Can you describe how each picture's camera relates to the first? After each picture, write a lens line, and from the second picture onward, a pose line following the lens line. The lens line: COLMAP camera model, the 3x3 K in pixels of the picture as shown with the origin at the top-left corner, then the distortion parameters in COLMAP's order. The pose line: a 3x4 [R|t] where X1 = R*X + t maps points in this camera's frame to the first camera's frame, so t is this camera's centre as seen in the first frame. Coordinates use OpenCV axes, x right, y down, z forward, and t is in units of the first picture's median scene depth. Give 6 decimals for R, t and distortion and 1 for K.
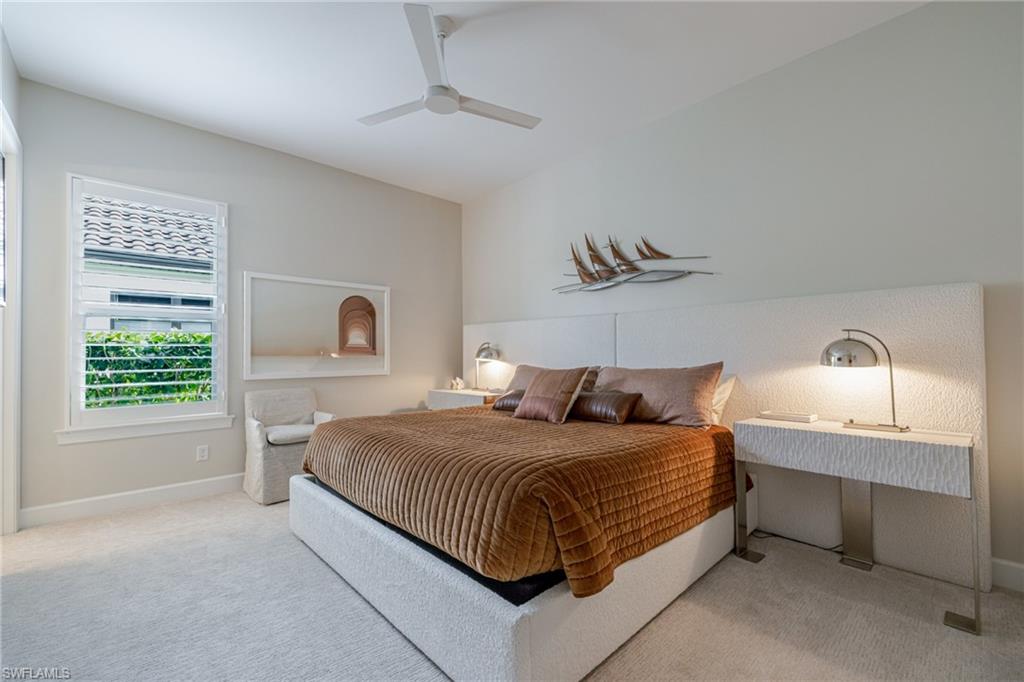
lens RADIAL K [[430.2, 0, 512.0], [0, 430.2, 341.0], [0, 0, 1]] dist [-0.000527, 0.000025]
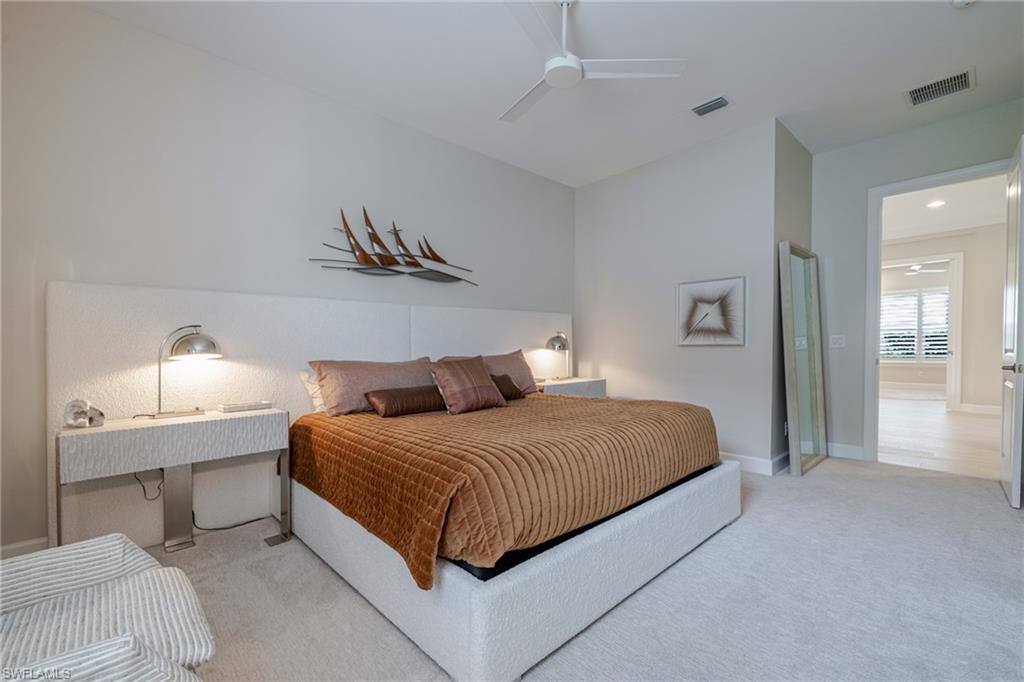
lens RADIAL K [[430.2, 0, 512.0], [0, 430.2, 341.0], [0, 0, 1]] dist [-0.000527, 0.000025]
pose [[0.011279, 0.005302, 0.999922, -0.722682], [-0.028486, 0.999582, -0.004979, 0.019267], [-0.999531, -0.028427, 0.011425, 0.701750]]
